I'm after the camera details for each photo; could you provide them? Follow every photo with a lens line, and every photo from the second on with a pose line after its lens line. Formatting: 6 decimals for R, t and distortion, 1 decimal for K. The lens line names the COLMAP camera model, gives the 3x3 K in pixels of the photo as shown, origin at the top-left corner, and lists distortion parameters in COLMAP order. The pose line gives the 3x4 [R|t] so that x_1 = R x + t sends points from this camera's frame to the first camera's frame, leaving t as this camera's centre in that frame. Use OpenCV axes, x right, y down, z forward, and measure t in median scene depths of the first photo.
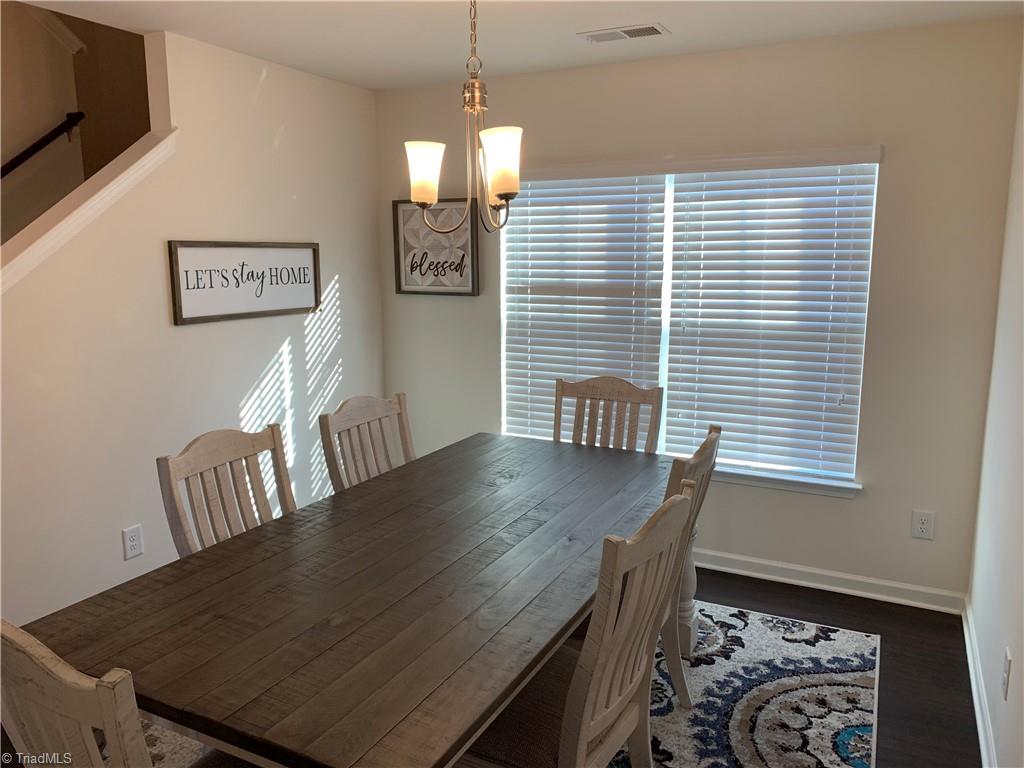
lens RADIAL K [[773.3, 0, 507.2], [0, 773.3, 371.4], [0, 0, 1]] dist [0.044925, -0.051632]
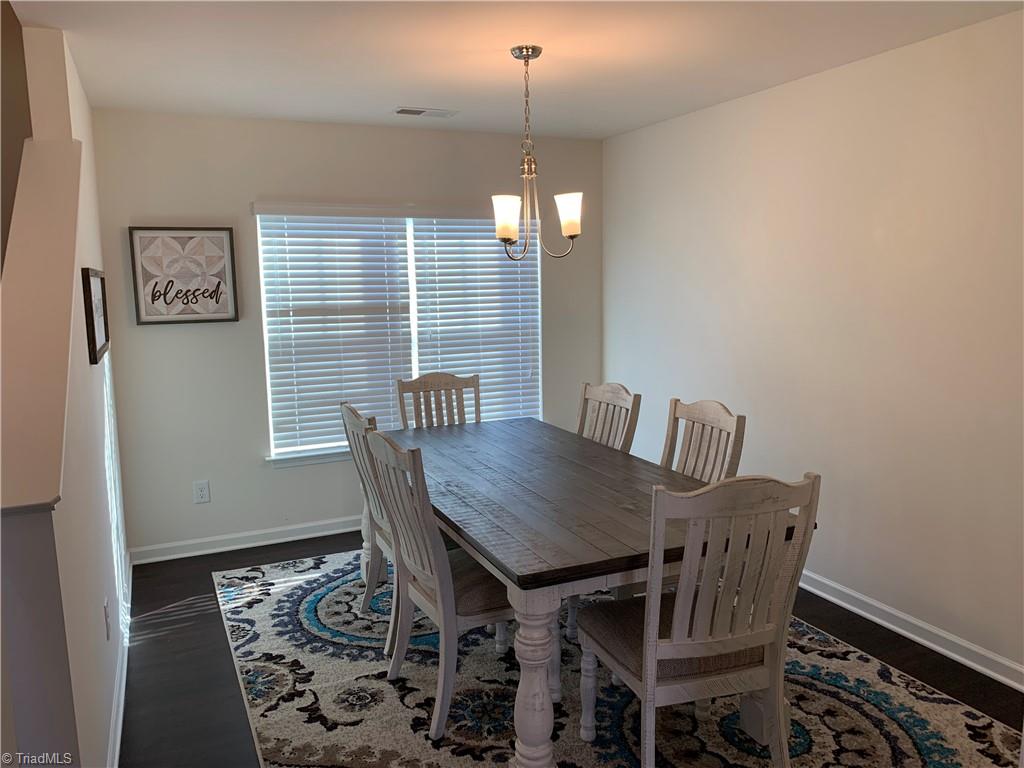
lens RADIAL K [[773.3, 0, 500.5], [0, 773.3, 369.2], [0, 0, 1]] dist [0.044925, -0.051632]
pose [[0.626036, -0.099480, 0.773423, -0.759739], [0.134644, 0.990722, 0.018444, -0.007561], [-0.768082, 0.092590, 0.633622, 0.092884]]
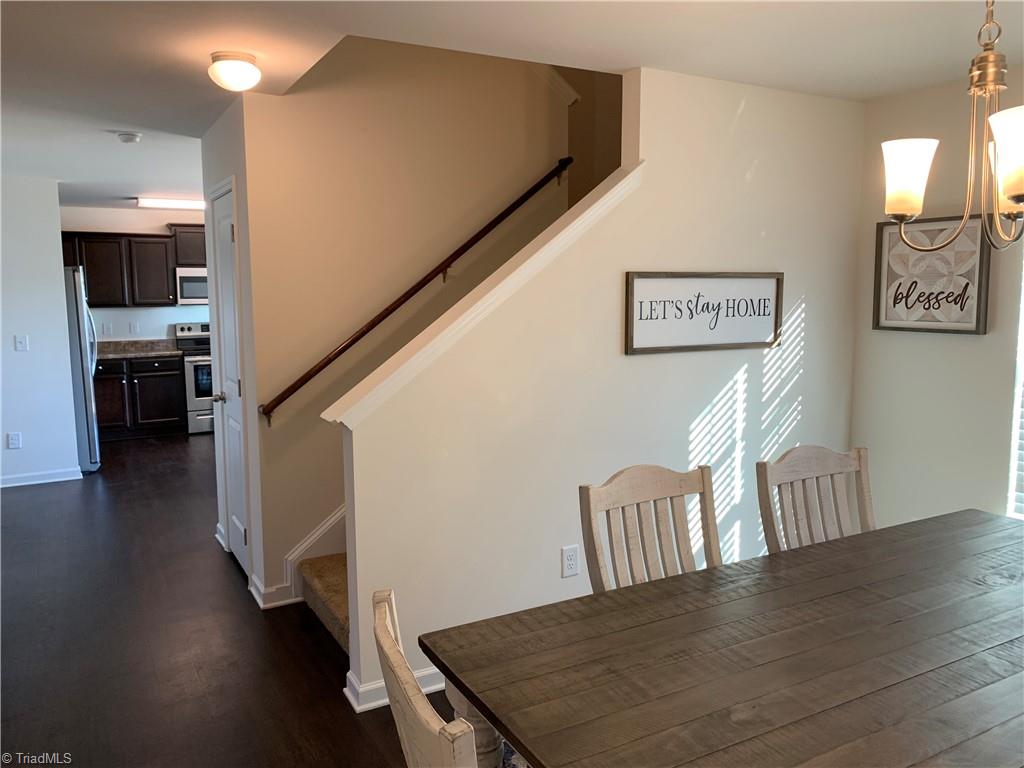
lens RADIAL K [[773.3, 0, 508.2], [0, 773.3, 376.3], [0, 0, 1]] dist [0.044925, -0.051632]
pose [[0.827048, 0.060916, -0.558820, 0.010201], [-0.082545, 0.996495, -0.013540, -0.004635], [0.556037, 0.057327, 0.829178, 0.075751]]
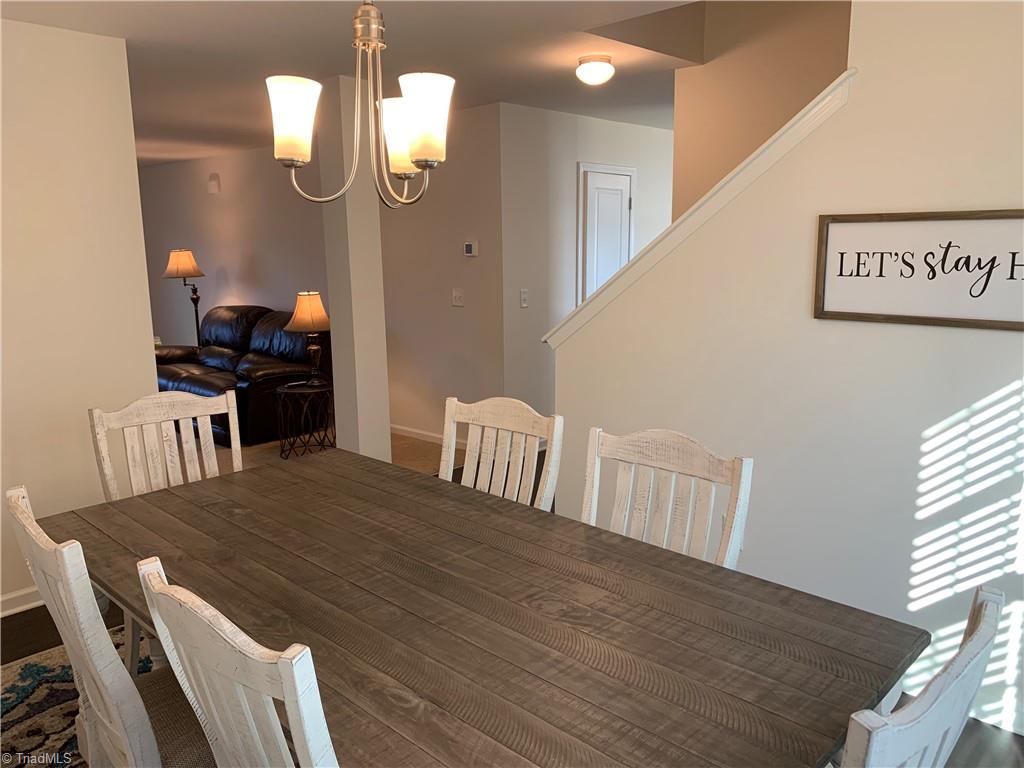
lens RADIAL K [[773.3, 0, 501.2], [0, 773.3, 380.0], [0, 0, 1]] dist [0.044925, -0.051632]
pose [[-0.288284, 0.179072, -0.940652, 0.429818], [-0.133951, 0.965156, 0.224790, -0.128179], [0.948130, 0.190804, -0.254252, 0.847520]]
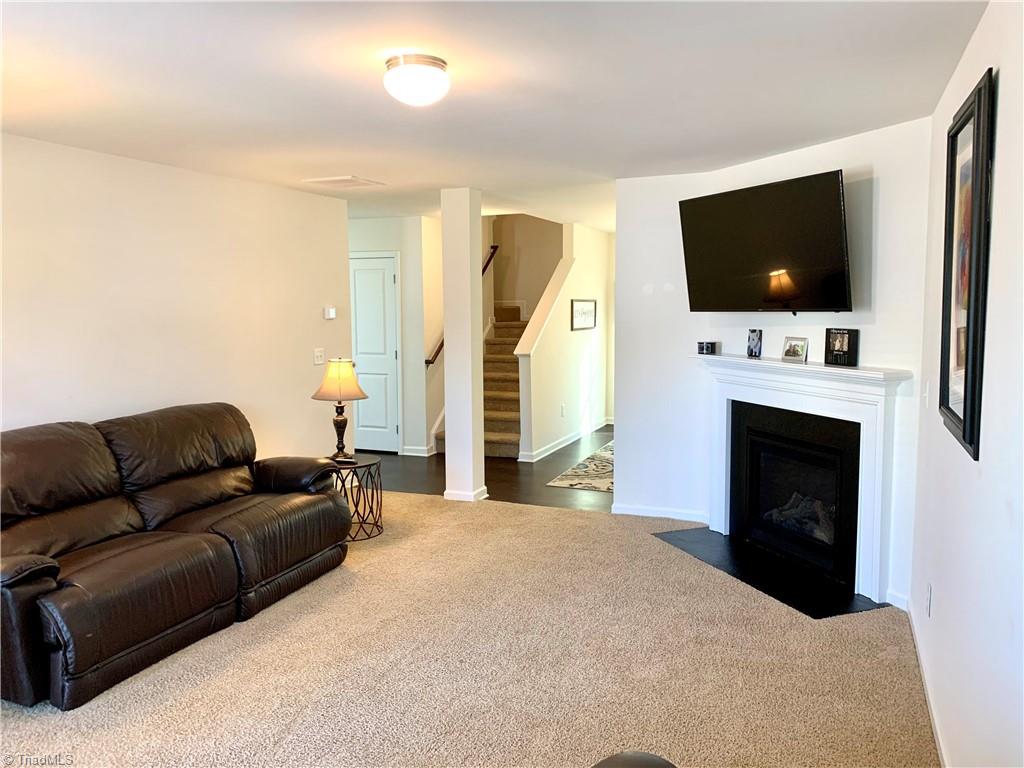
lens RADIAL K [[773.3, 0, 511.9], [0, 773.3, 386.8], [0, 0, 1]] dist [0.044925, -0.051632]
pose [[0.997490, -0.010650, 0.069998, -0.765658], [0.014093, 0.998705, -0.048876, 0.242369], [-0.069387, 0.049739, 0.996349, -1.511668]]
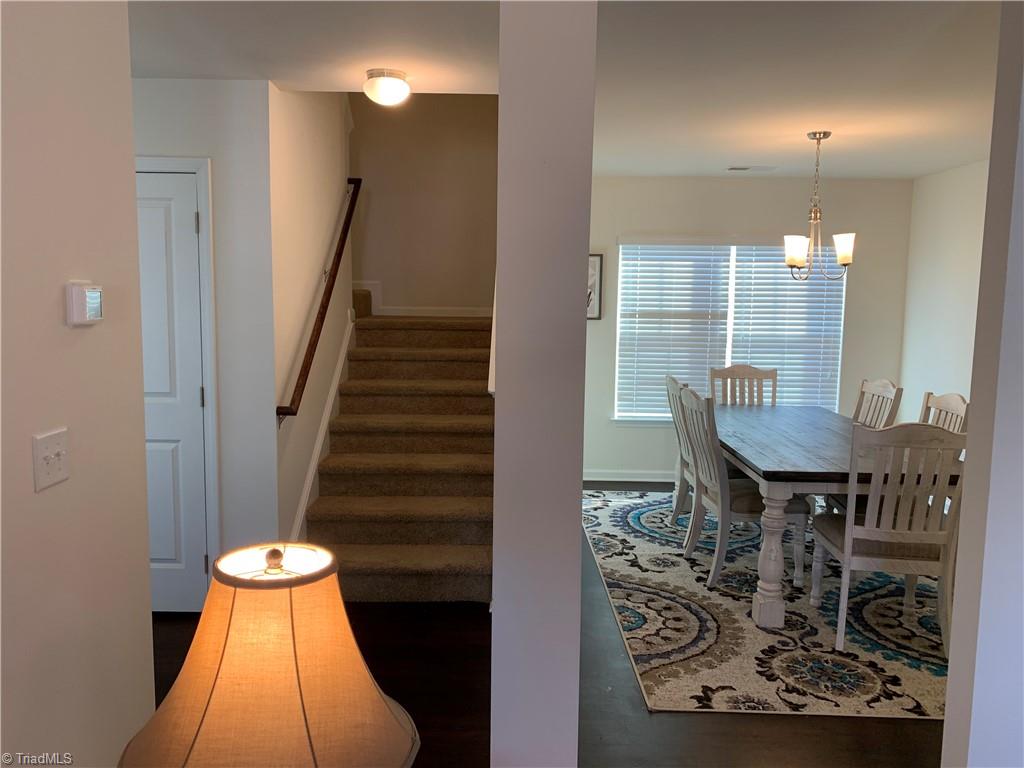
lens RADIAL K [[773.3, 0, 492.6], [0, 773.3, 377.6], [0, 0, 1]] dist [0.044925, -0.051632]
pose [[0.898782, -0.033270, 0.437131, -1.051317], [0.050826, 0.998300, -0.028521, 0.053589], [-0.435439, 0.047851, 0.898946, -0.277932]]
